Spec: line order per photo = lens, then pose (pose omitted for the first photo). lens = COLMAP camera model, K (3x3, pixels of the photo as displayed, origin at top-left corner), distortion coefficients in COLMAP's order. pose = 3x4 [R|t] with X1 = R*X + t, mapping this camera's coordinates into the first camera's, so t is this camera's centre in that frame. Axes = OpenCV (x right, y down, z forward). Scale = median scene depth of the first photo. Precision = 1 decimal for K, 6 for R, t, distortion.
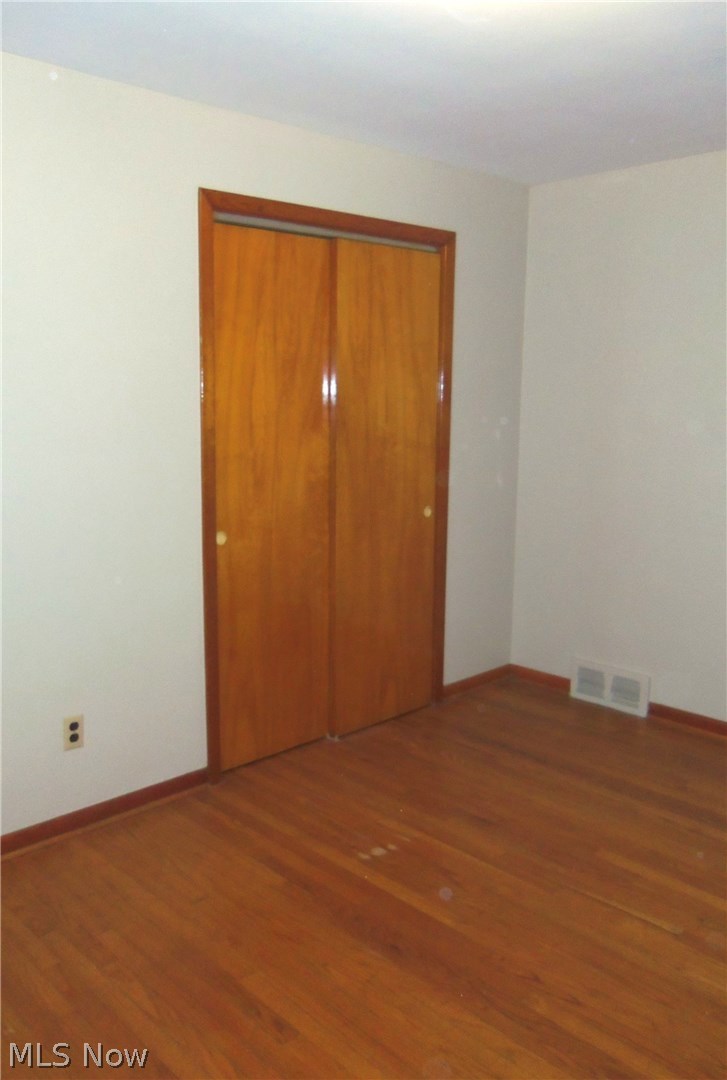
lens RADIAL K [[885.5, 0, 363.5], [0, 885.5, 540.0], [0, 0, 1]] dist [-0.003468, 0.001327]
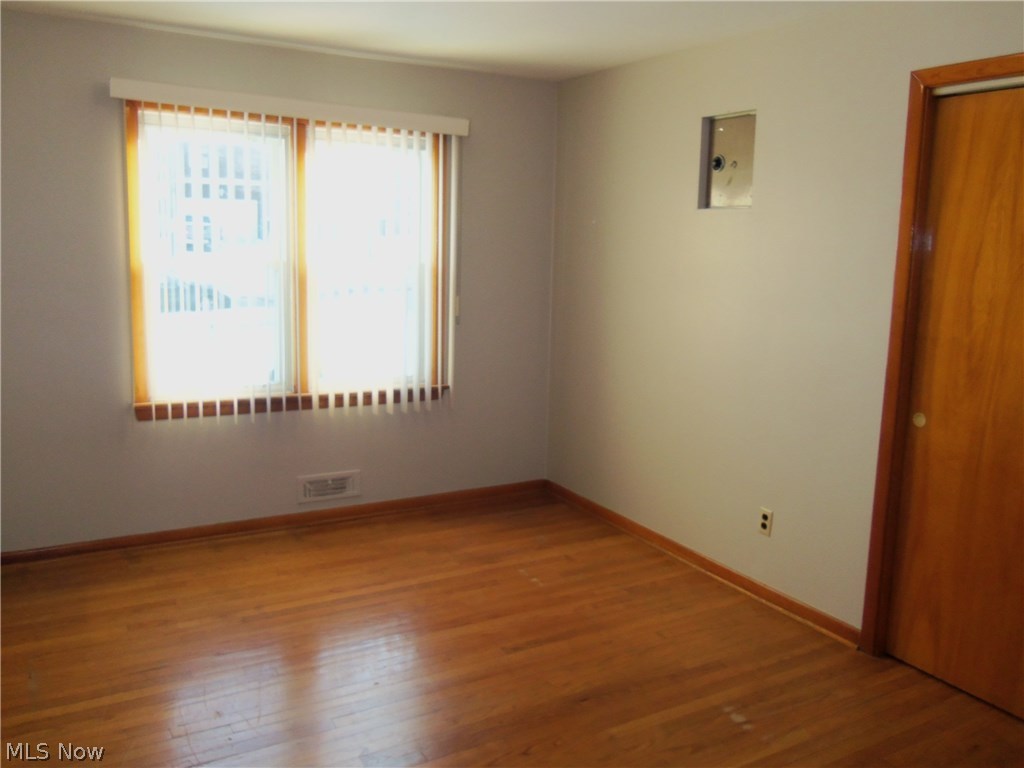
lens RADIAL K [[880.0, 0, 512.0], [0, 880.0, 384.0], [0, 0, 1]] dist [-0.003172, -0.002549]
pose [[-0.246784, 0.150050, -0.957383, 0.971571], [-0.183465, 0.962839, 0.198196, -0.167143], [0.951545, 0.224558, -0.210084, 0.860995]]
